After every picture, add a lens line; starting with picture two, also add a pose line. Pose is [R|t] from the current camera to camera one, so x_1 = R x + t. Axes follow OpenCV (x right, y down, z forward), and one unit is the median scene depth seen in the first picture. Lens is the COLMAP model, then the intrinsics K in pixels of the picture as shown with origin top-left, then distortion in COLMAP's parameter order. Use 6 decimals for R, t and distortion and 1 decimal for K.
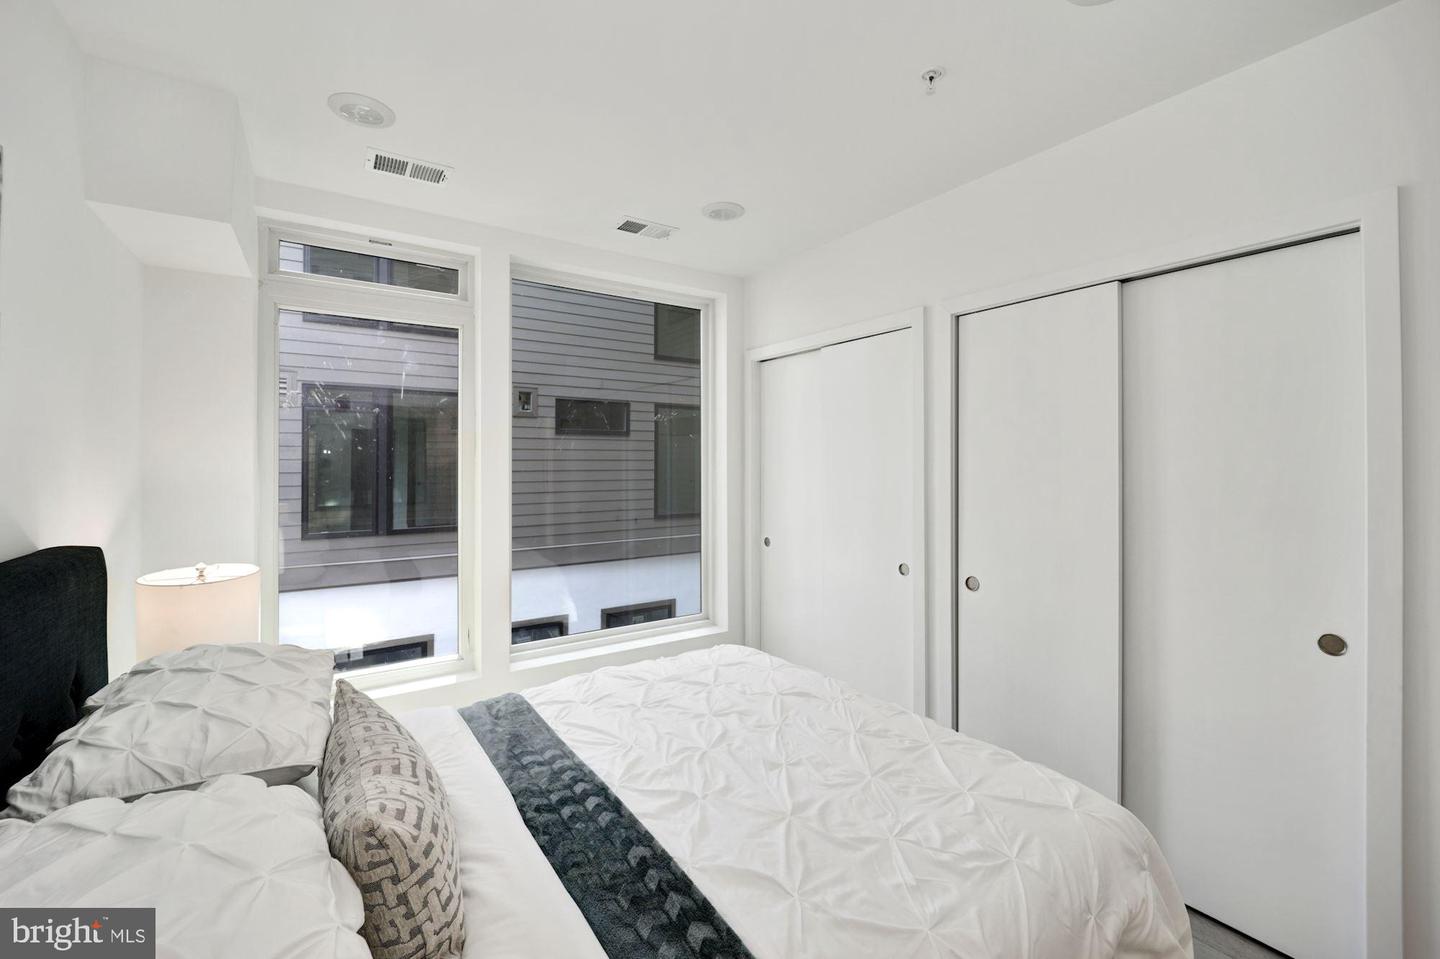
lens RADIAL K [[585.1, 0, 703.8], [0, 585.1, 464.2], [0, 0, 1]] dist [-0.008390, -0.001535]
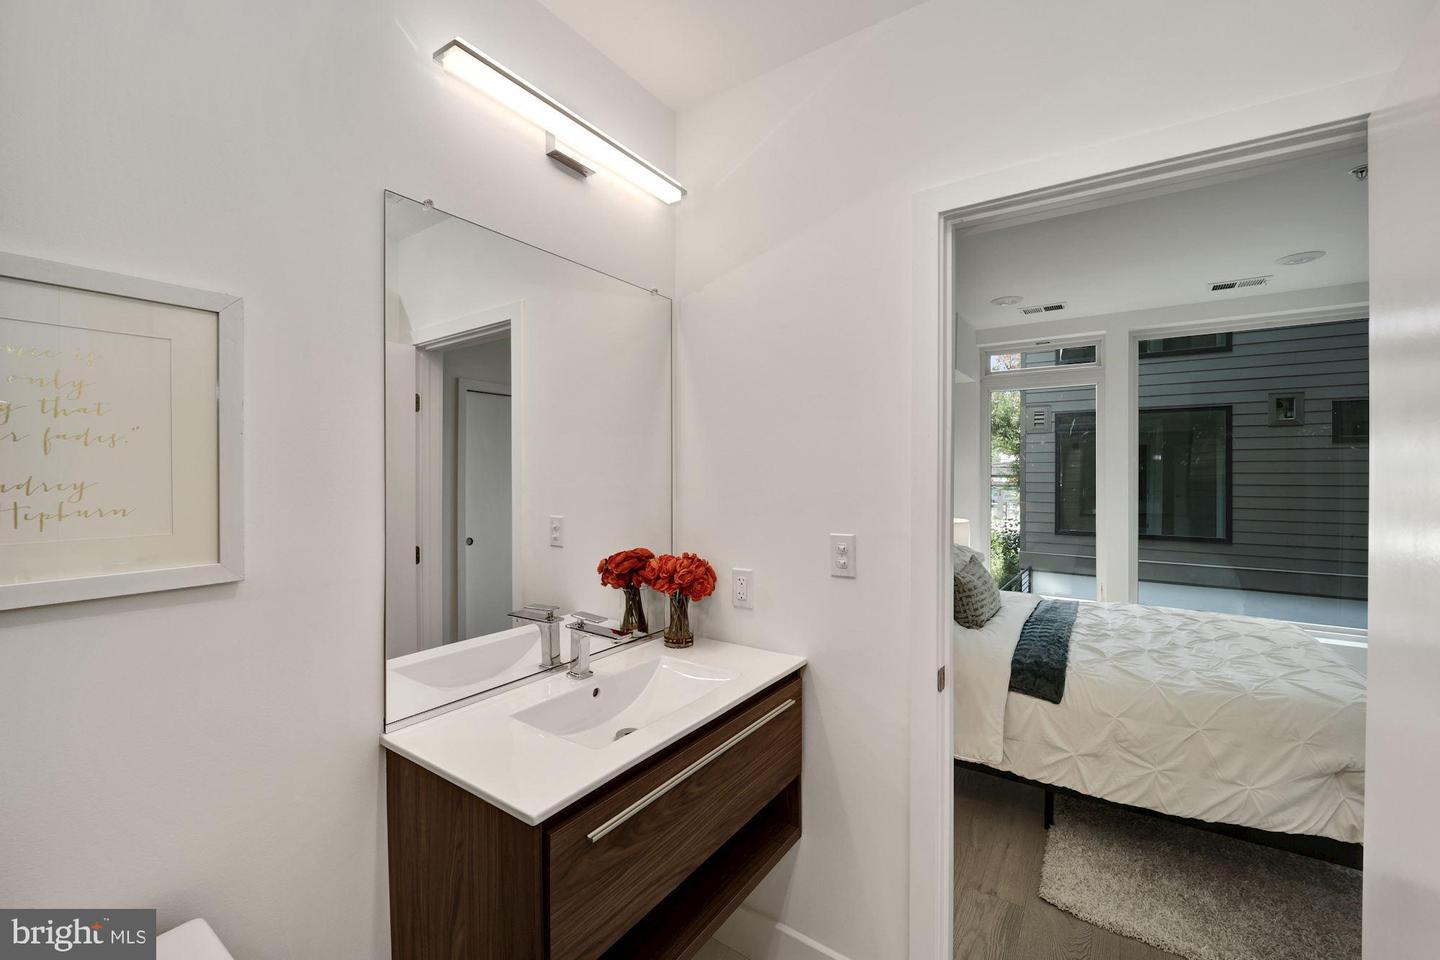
lens RADIAL K [[585.1, 0, 736.9], [0, 585.1, 476.9], [0, 0, 1]] dist [-0.008390, -0.001535]
pose [[0.392642, 0.003532, -0.919684, 0.834502], [-0.006052, 0.999981, 0.001256, 0.013965], [0.919671, 0.005073, 0.392656, -0.615351]]
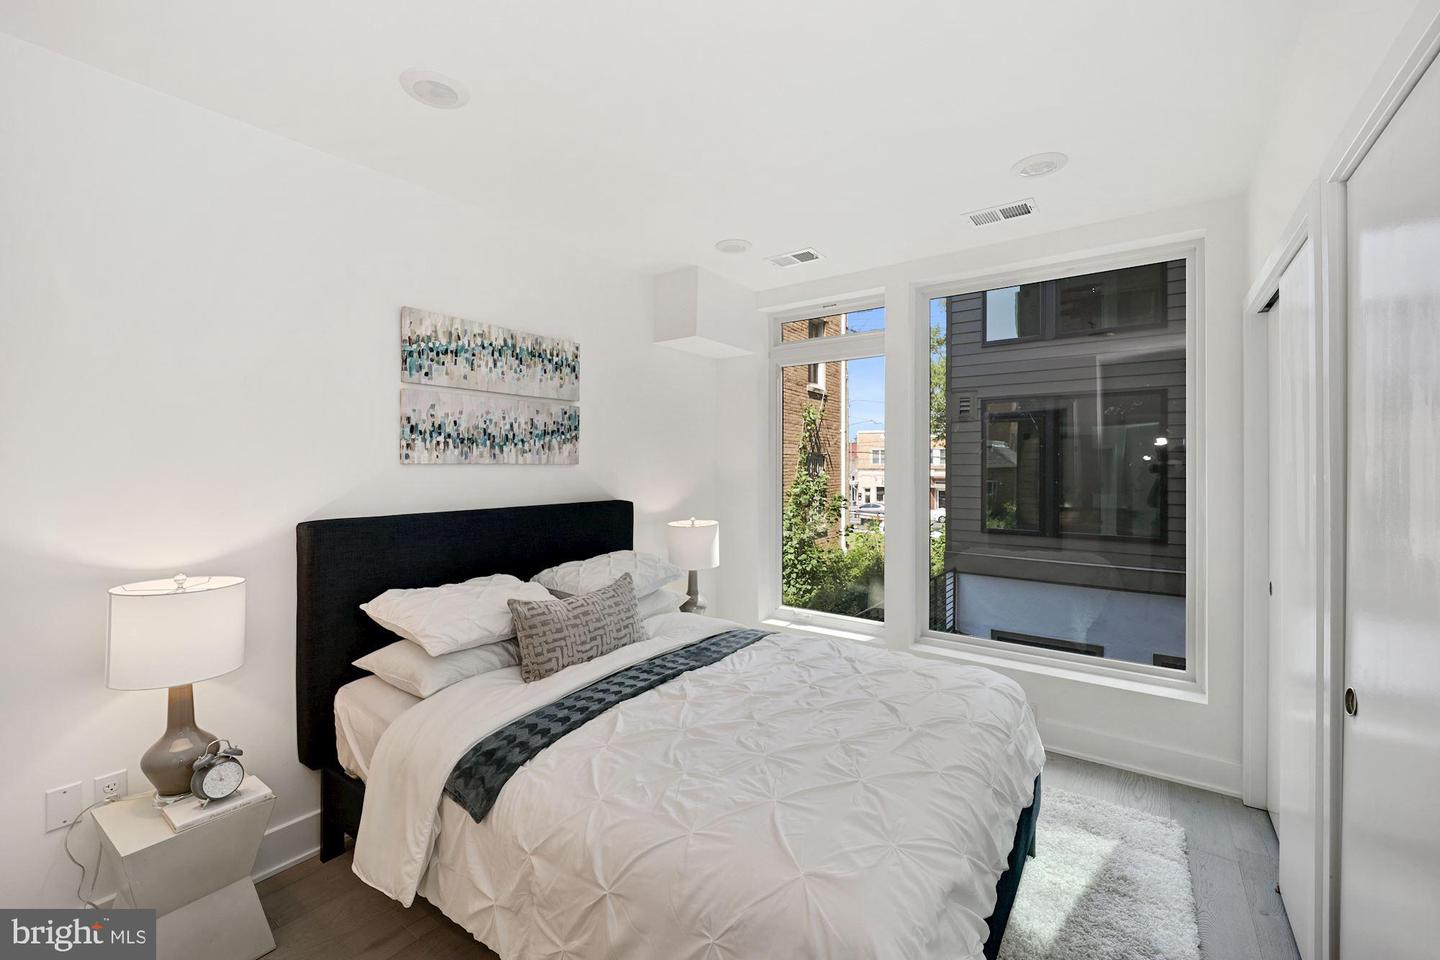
lens RADIAL K [[585.1, 0, 733.7], [0, 585.1, 470.1], [0, 0, 1]] dist [-0.008390, -0.001535]
pose [[0.367085, 0.006003, -0.930168, 0.834777], [-0.006135, 0.999973, 0.004033, 0.005529], [0.930167, 0.004226, 0.367112, 0.364203]]
